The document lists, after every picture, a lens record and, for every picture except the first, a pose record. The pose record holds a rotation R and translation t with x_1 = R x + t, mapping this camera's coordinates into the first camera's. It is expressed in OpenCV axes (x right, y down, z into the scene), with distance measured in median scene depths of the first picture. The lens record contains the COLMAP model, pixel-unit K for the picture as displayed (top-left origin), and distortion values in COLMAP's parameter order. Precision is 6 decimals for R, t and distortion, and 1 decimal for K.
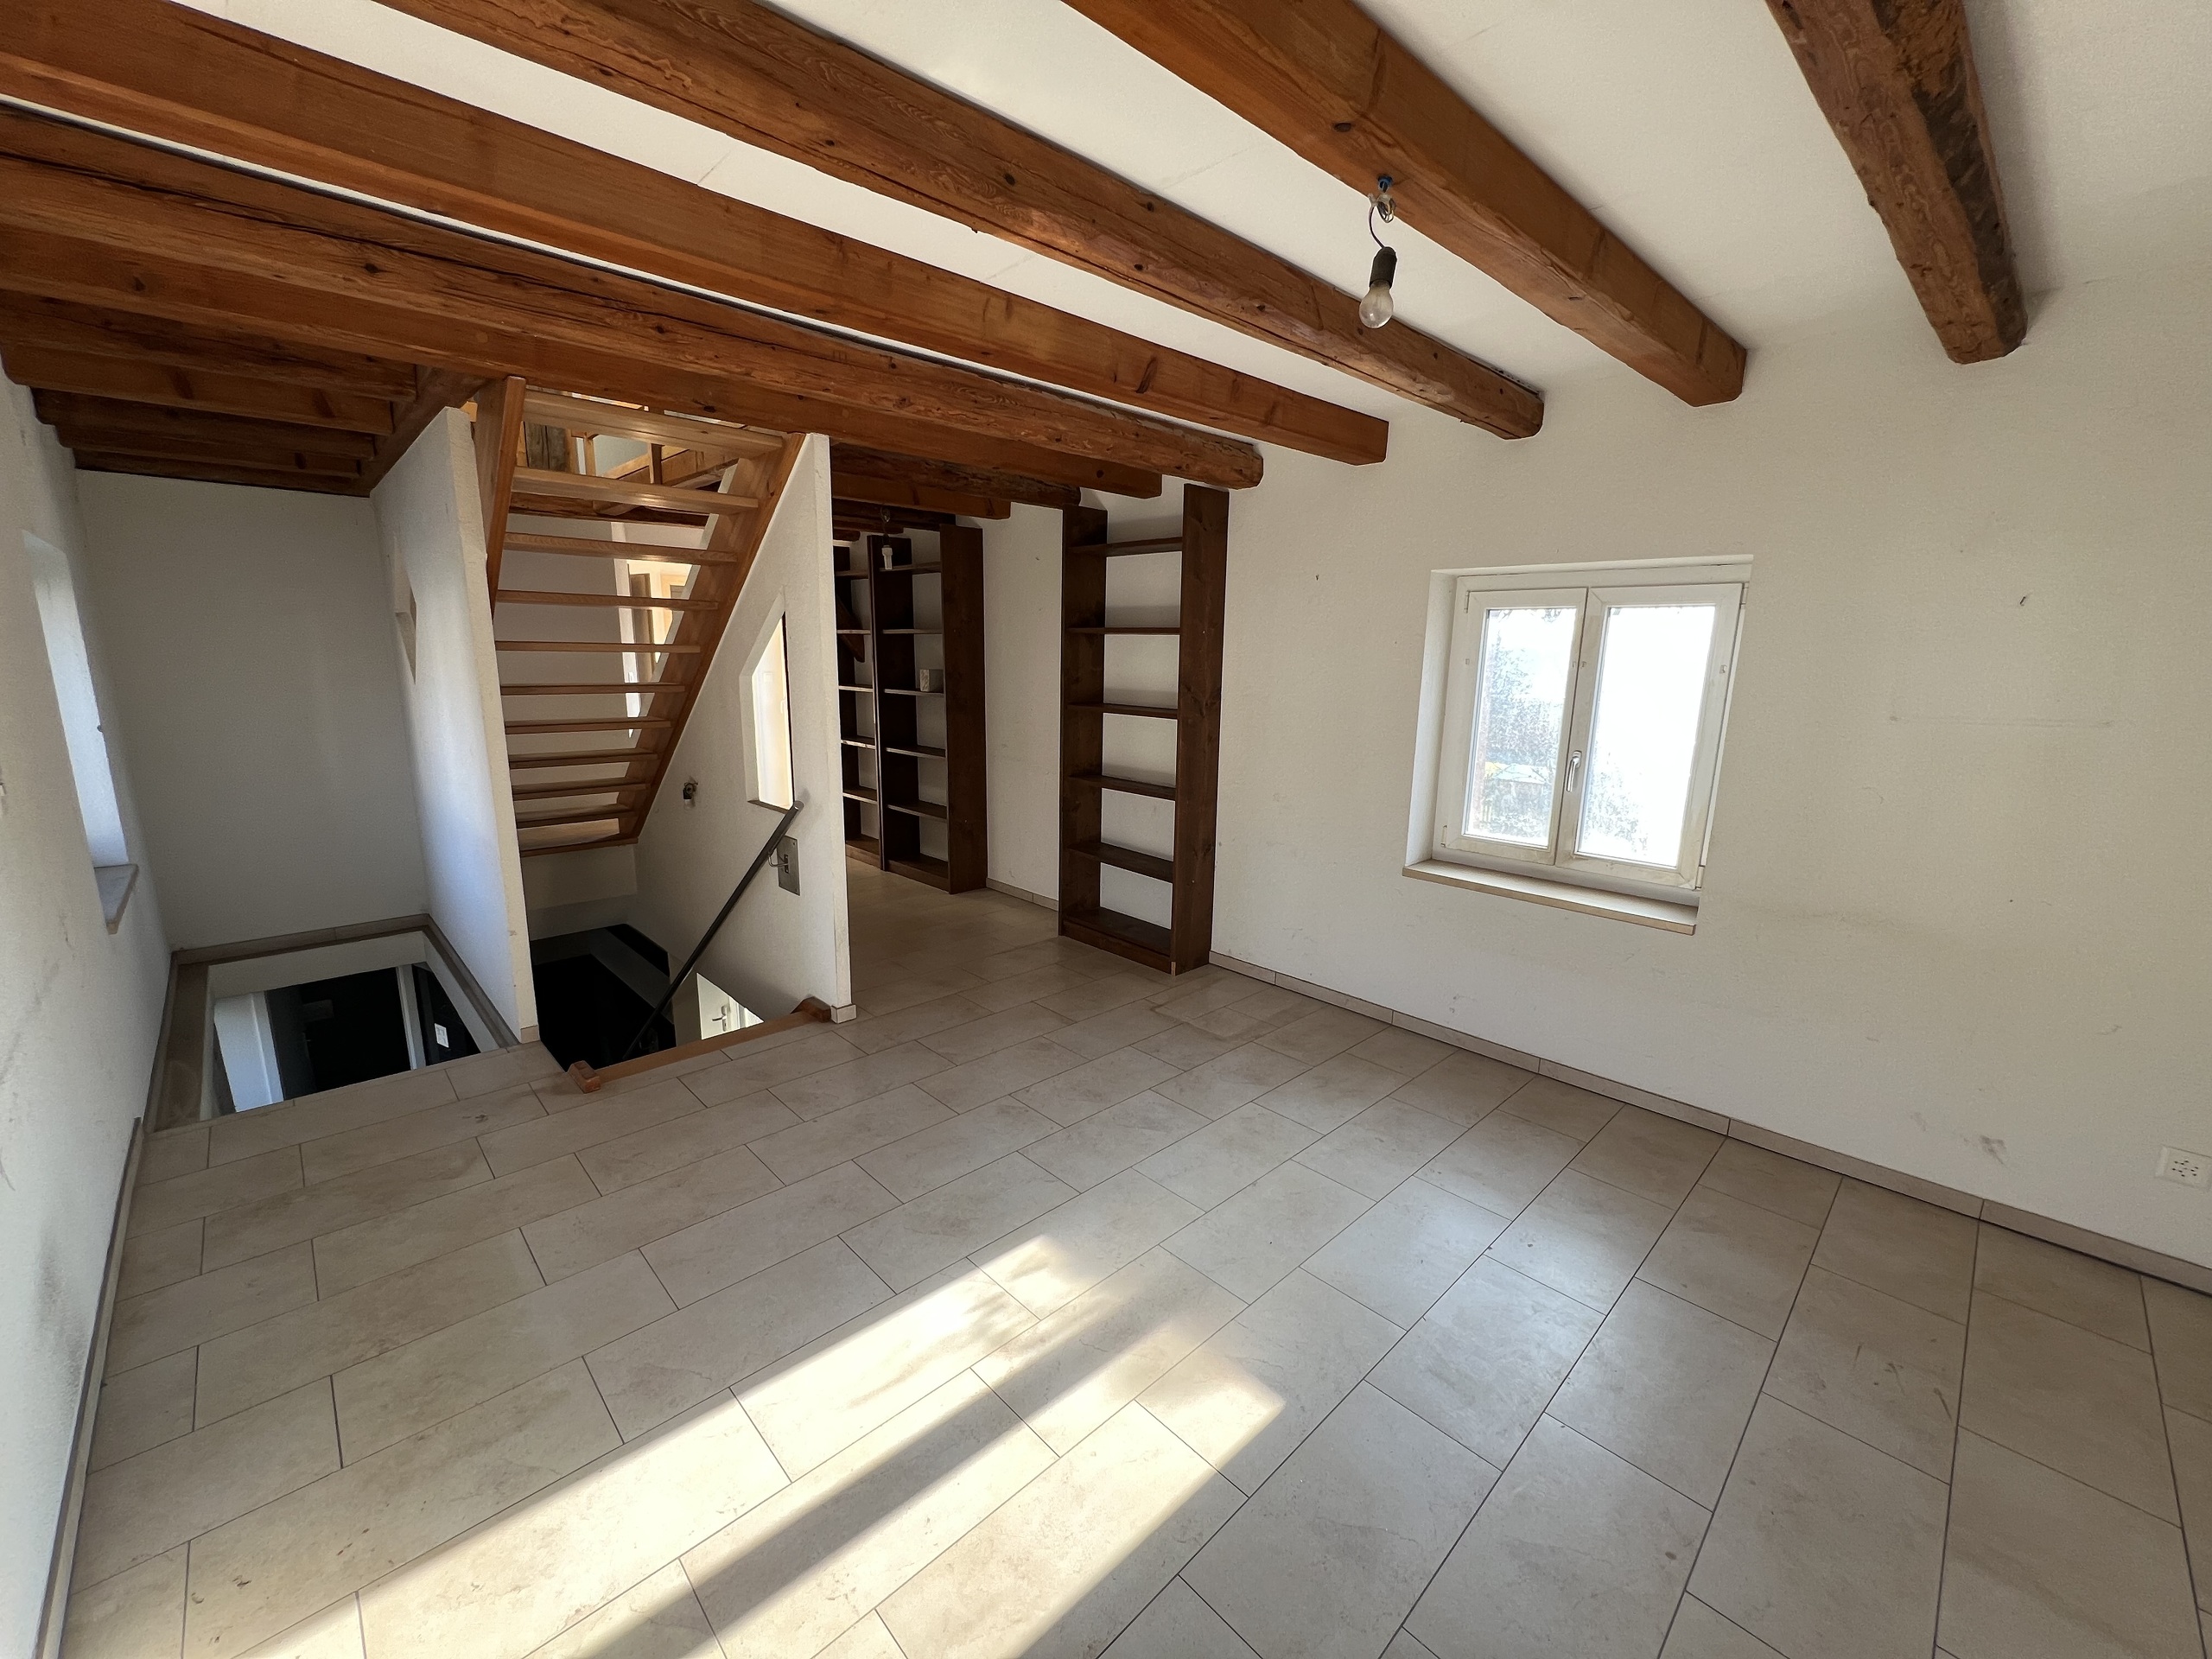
lens RADIAL K [[883.5, 0, 1108.6], [0, 883.5, 832.8], [0, 0, 1]] dist [-0.002740, 0.000112]
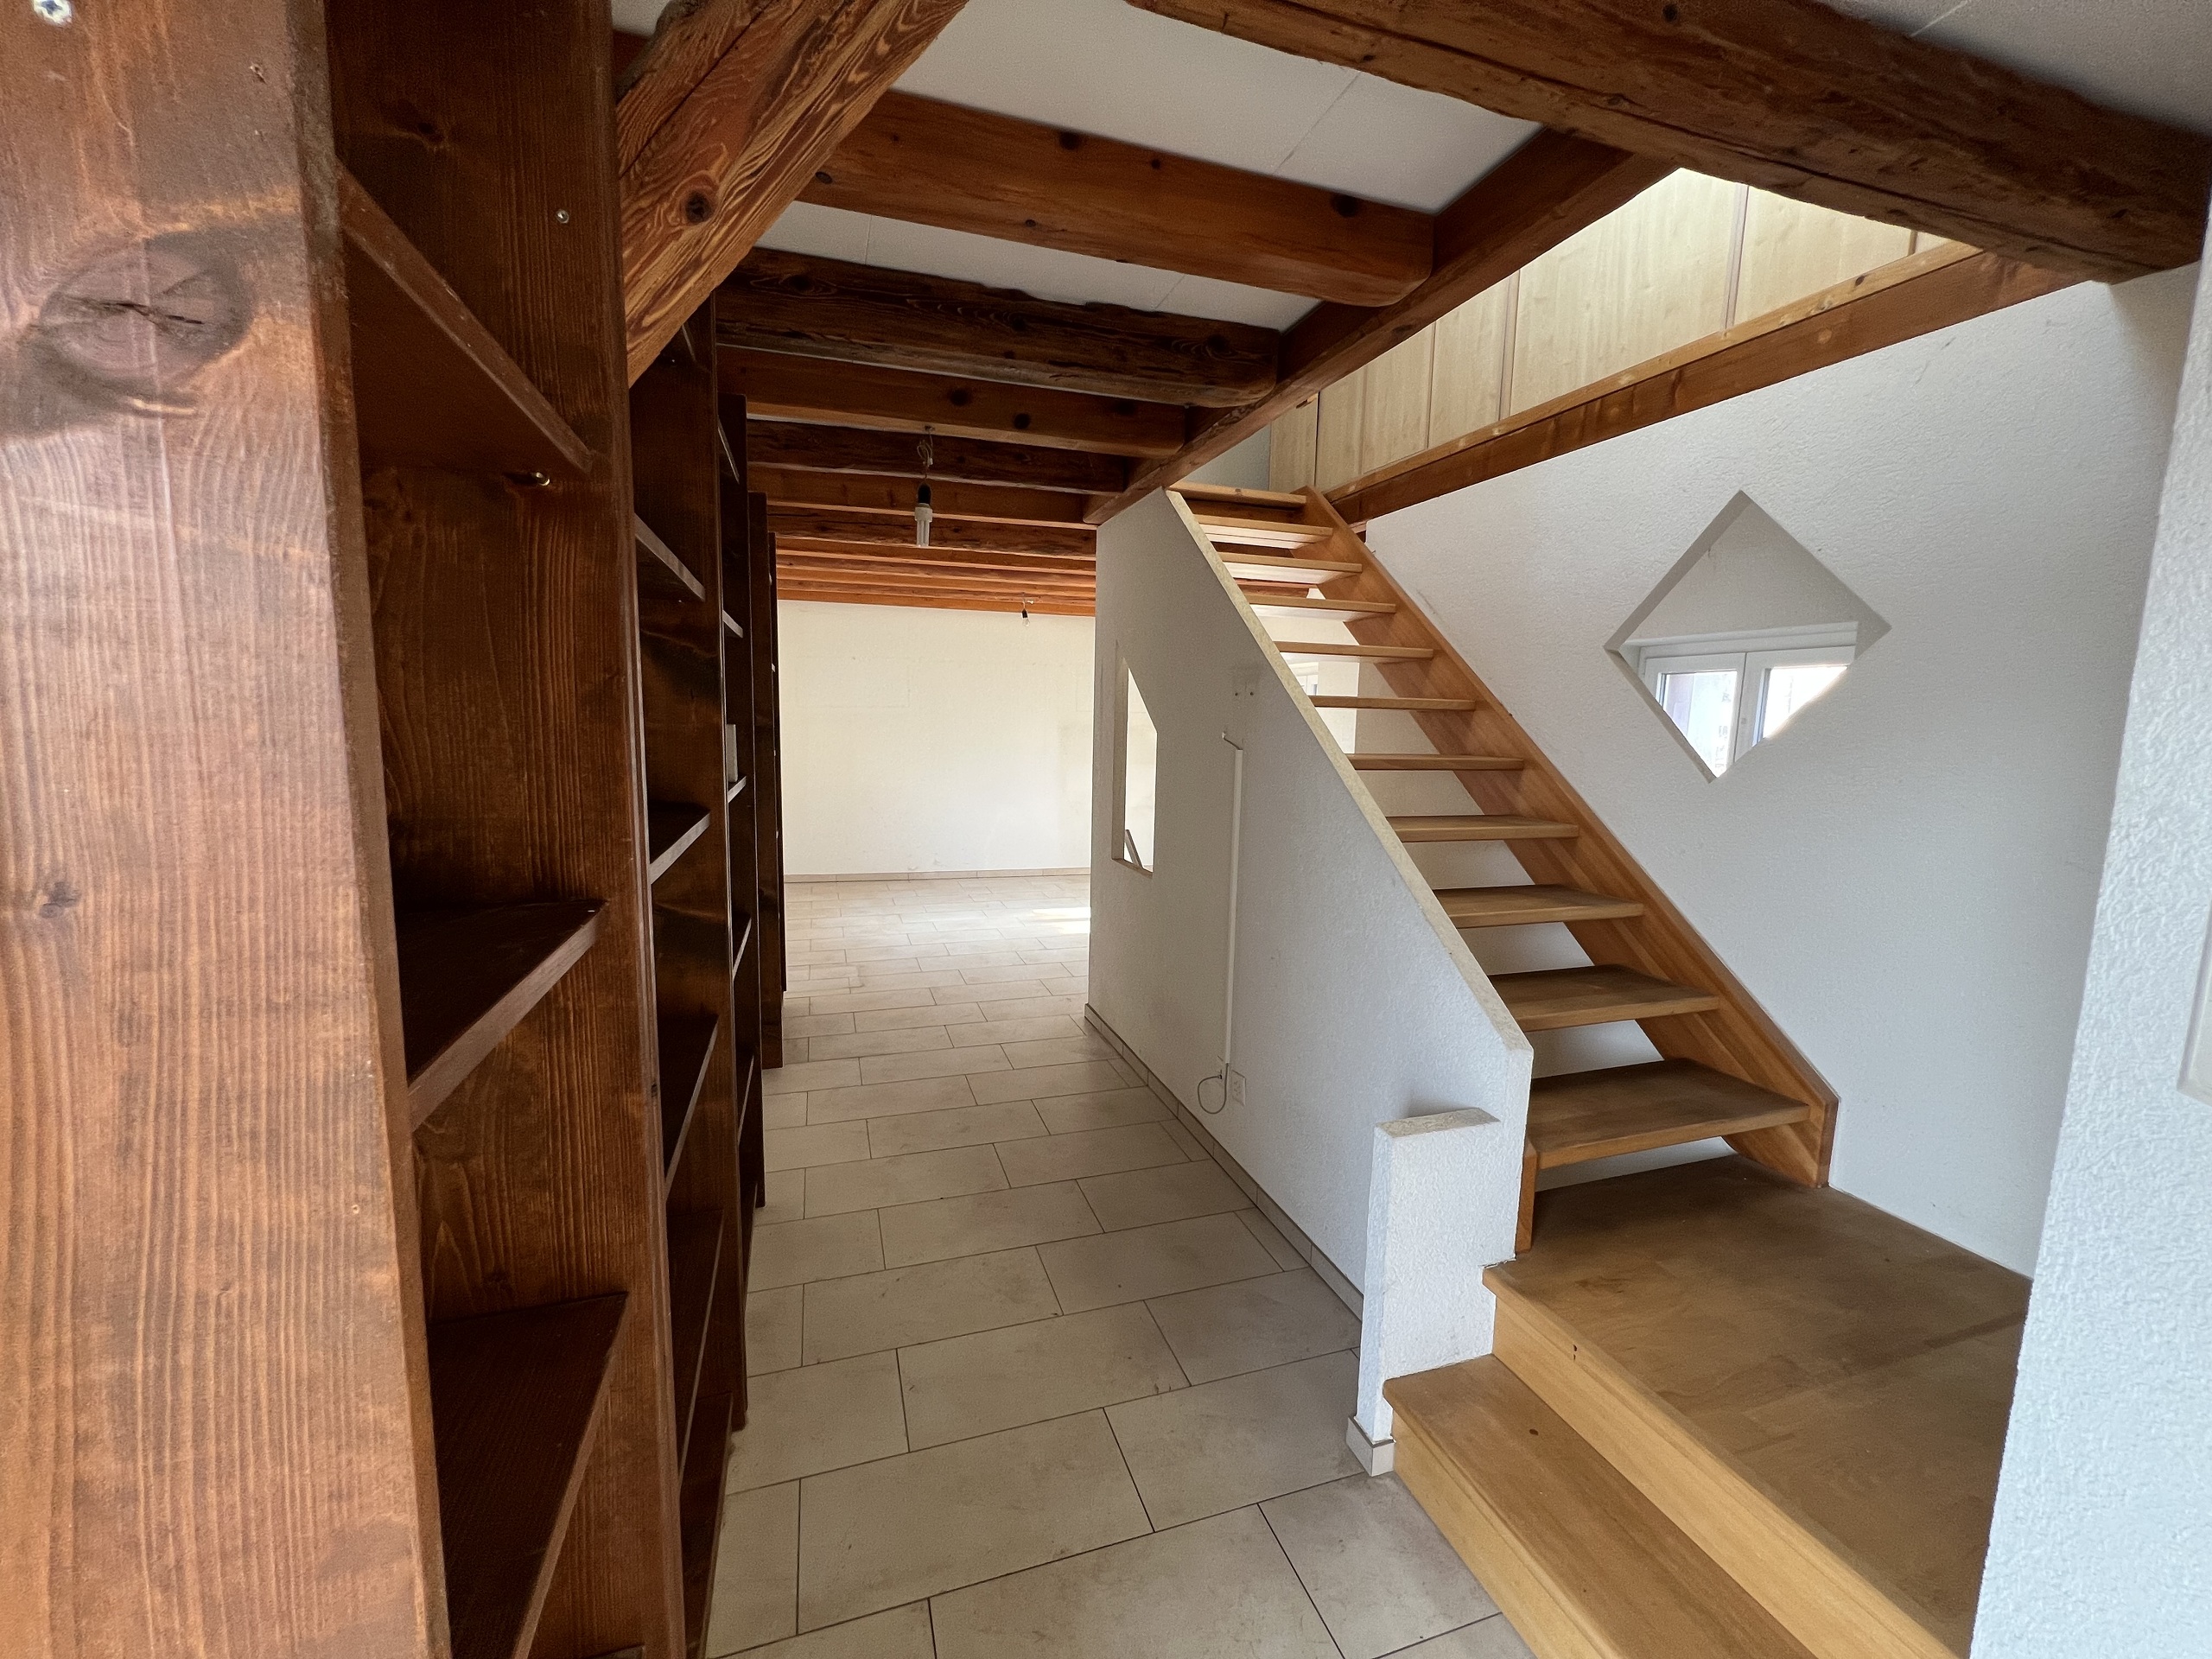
lens RADIAL K [[883.5, 0, 1108.6], [0, 883.5, 832.8], [0, 0, 1]] dist [-0.002740, 0.000112]
pose [[-0.898983, -0.093758, 0.427831, -0.842306], [0.051665, 0.947298, 0.316159, -0.408330], [-0.434926, 0.306325, -0.846761, 2.025787]]
